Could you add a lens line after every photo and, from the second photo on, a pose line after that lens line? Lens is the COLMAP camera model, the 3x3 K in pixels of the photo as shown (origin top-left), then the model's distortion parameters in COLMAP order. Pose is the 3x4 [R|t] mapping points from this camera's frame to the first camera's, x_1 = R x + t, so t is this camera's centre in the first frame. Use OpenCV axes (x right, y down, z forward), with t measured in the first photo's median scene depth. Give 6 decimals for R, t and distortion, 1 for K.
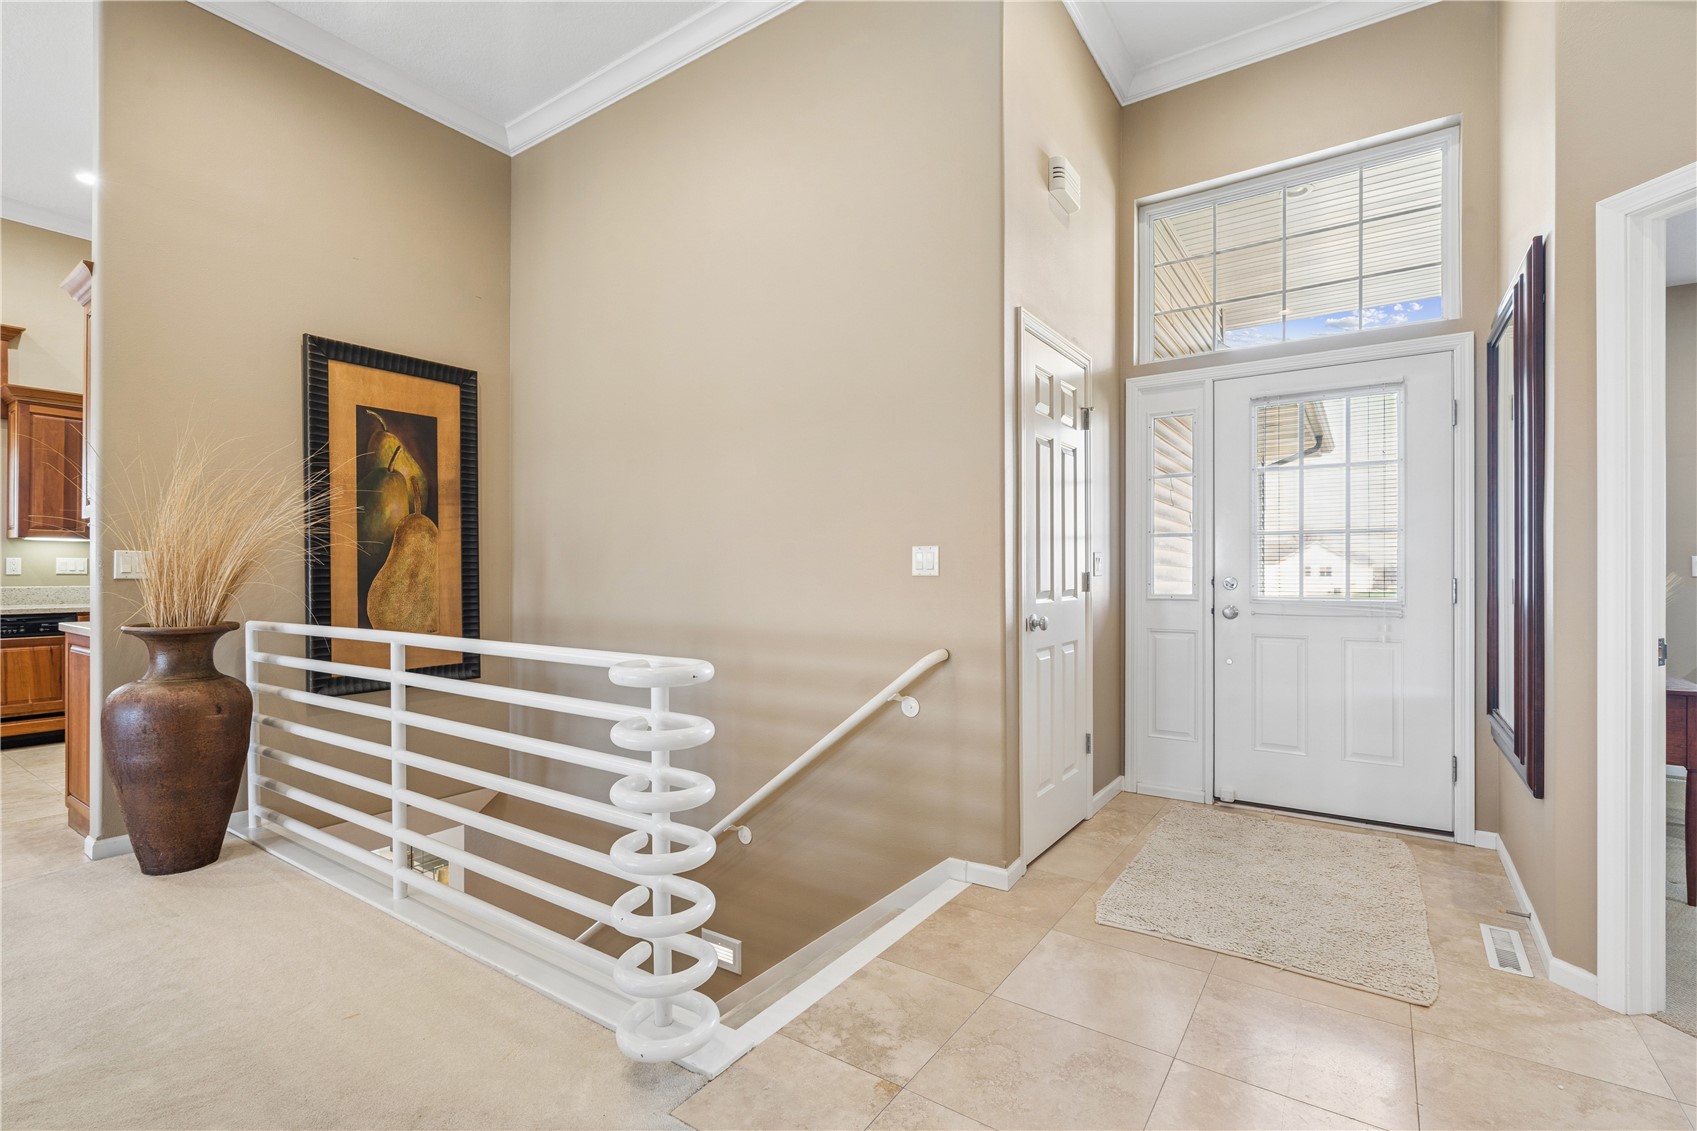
lens RADIAL K [[771.9, 0, 847.6], [0, 771.9, 572.3], [0, 0, 1]] dist [-0.004350, -0.000052]
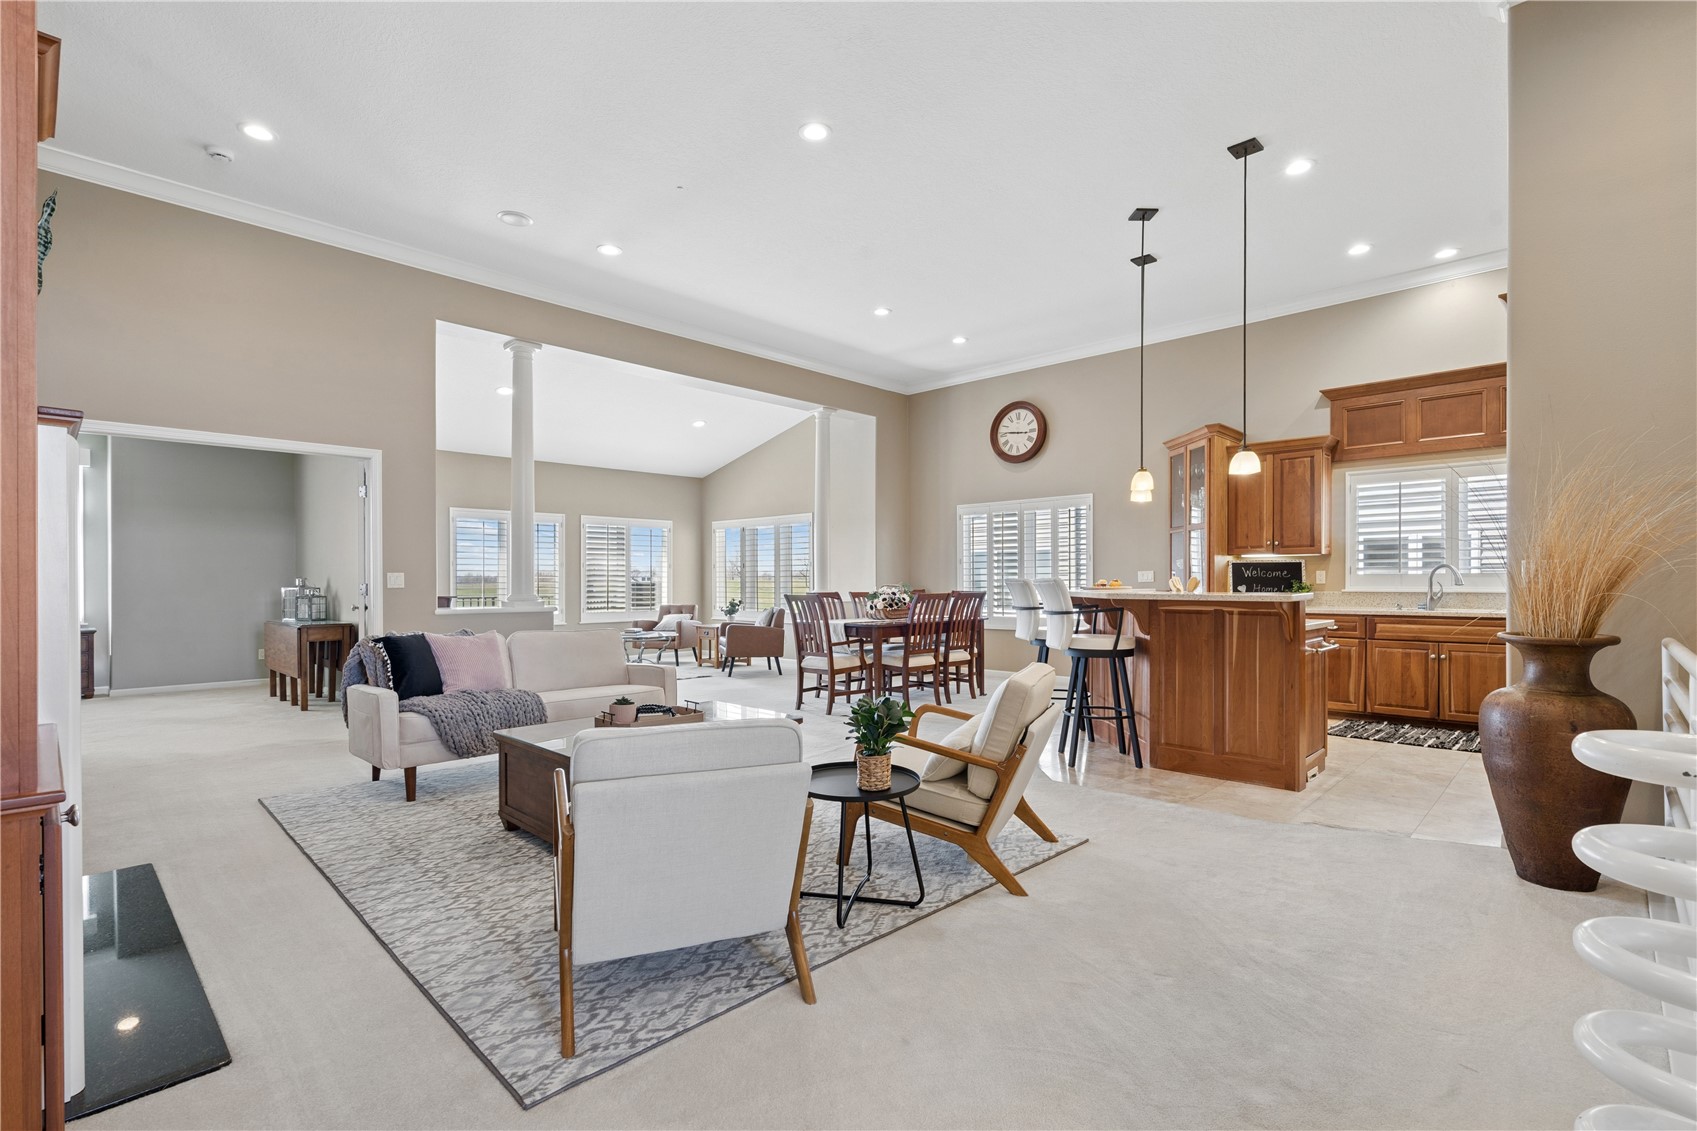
lens RADIAL K [[791.3, 0, 852.4], [0, 791.3, 577.5], [0, 0, 1]] dist [-0.002401, -0.000161]
pose [[-0.168033, -0.004637, -0.985770, 0.214523], [0.003733, 0.999979, -0.005340, -0.002669], [0.985774, -0.004577, -0.168012, 0.227809]]
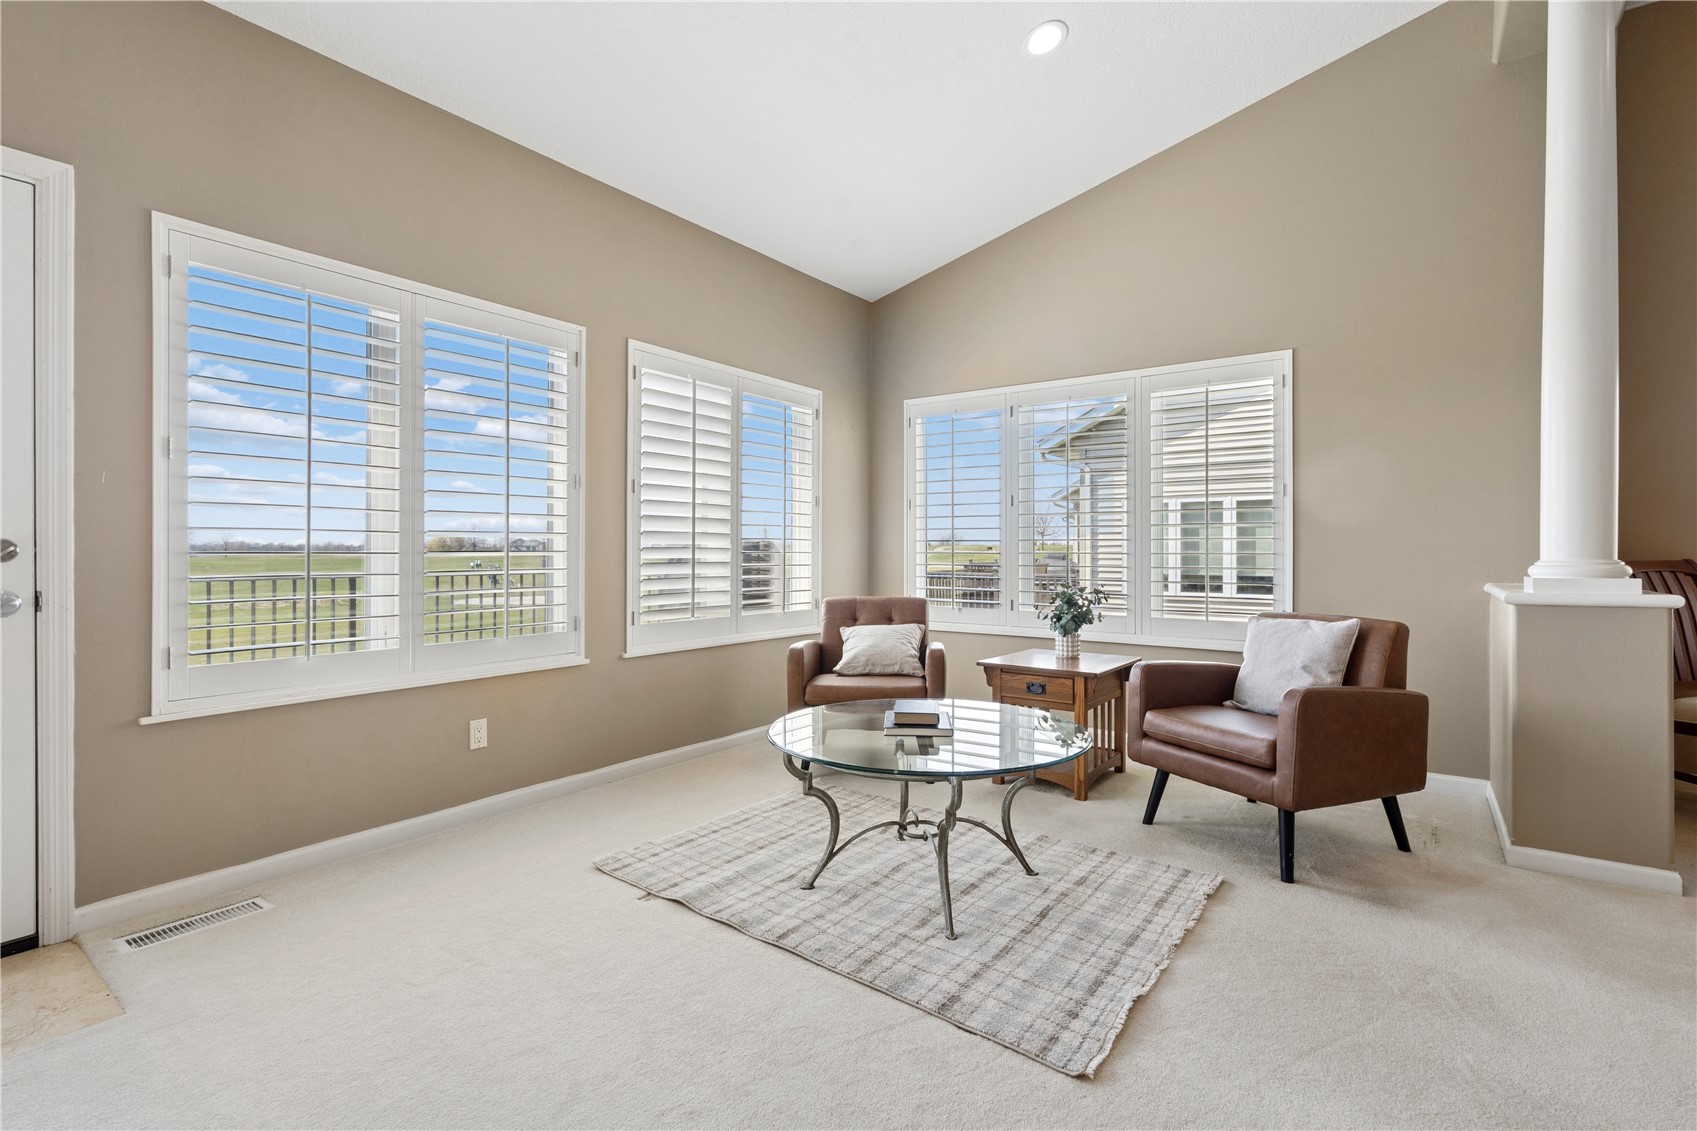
lens RADIAL K [[779.0, 0, 847.5], [0, 779.0, 552.9], [0, 0, 1]] dist [-0.001303, -0.000100]
pose [[-0.028315, -0.002029, -0.999597, -1.644348], [0.000266, 0.999998, -0.002038, 0.021111], [0.999599, -0.000324, -0.028314, -1.031939]]
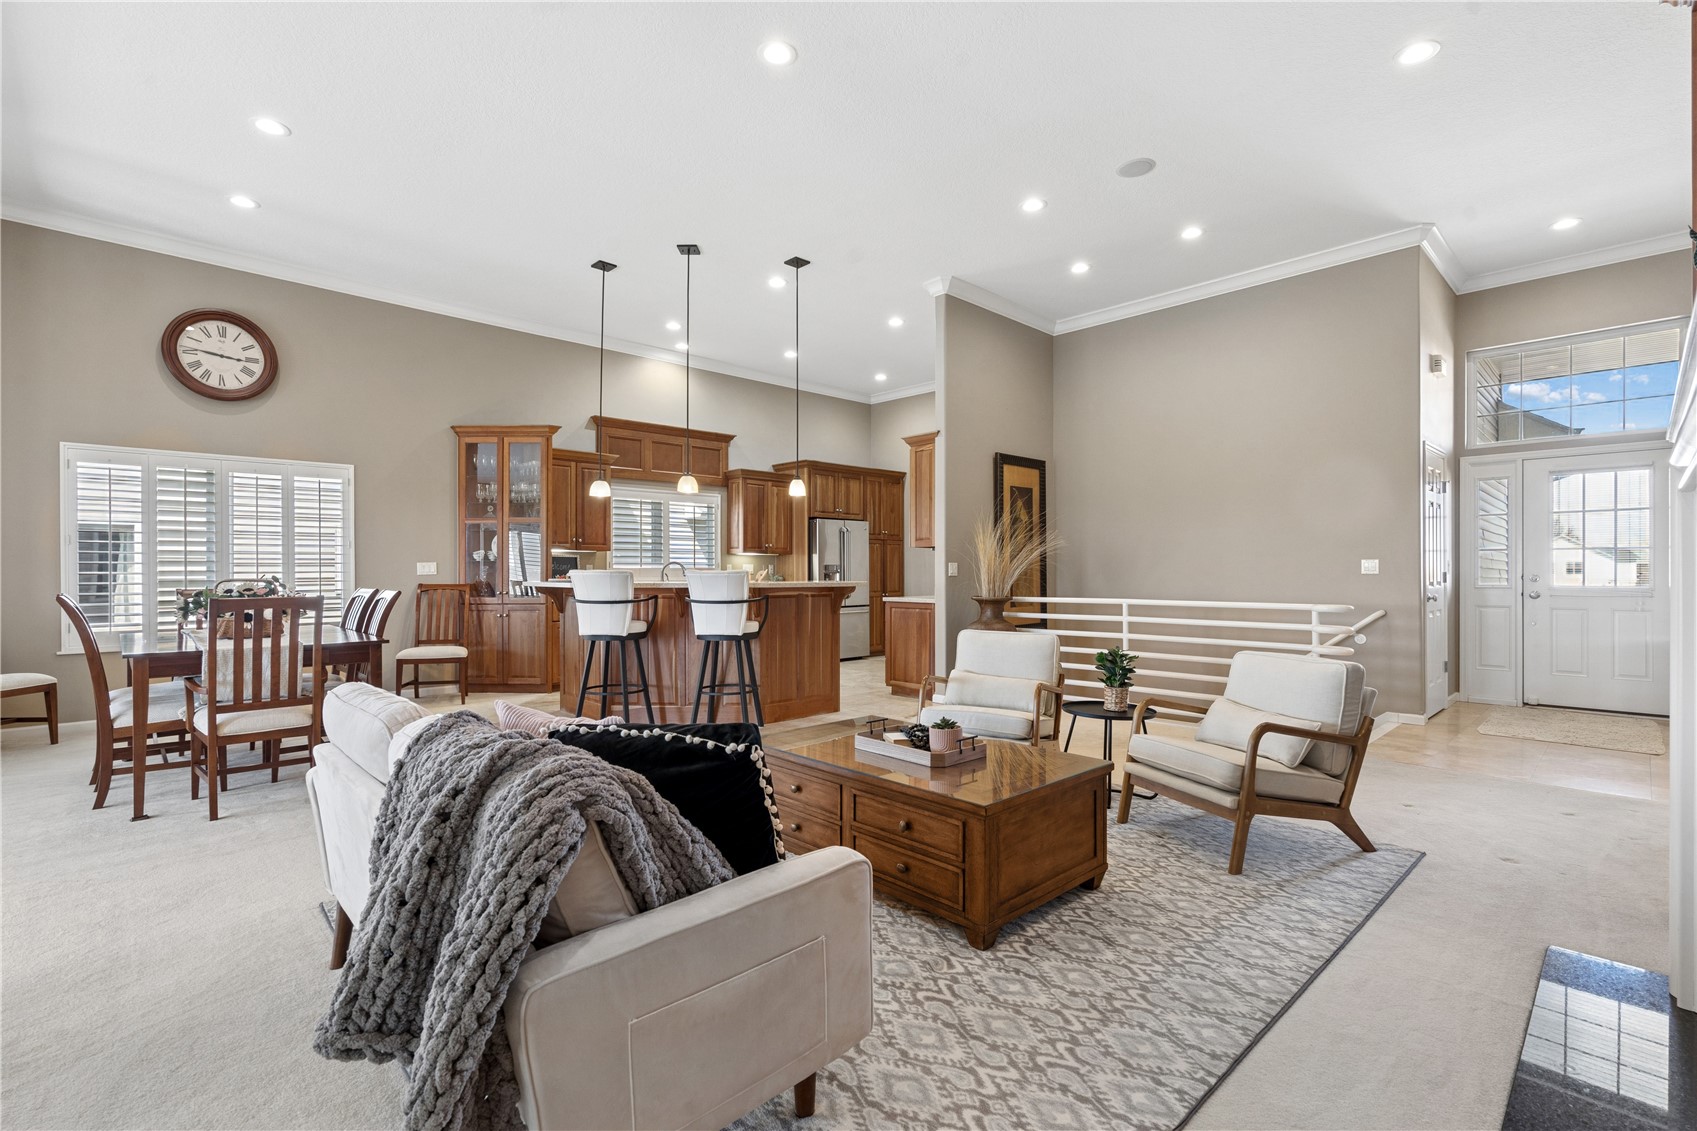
lens RADIAL K [[768.7, 0, 844.8], [0, 768.7, 572.7], [0, 0, 1]] dist [-0.003089, -0.000217]
pose [[0.979198, -0.001427, -0.202900, -0.712705], [0.002015, 0.999994, 0.002694, -0.005995], [0.202895, -0.003047, 0.979196, -1.060334]]
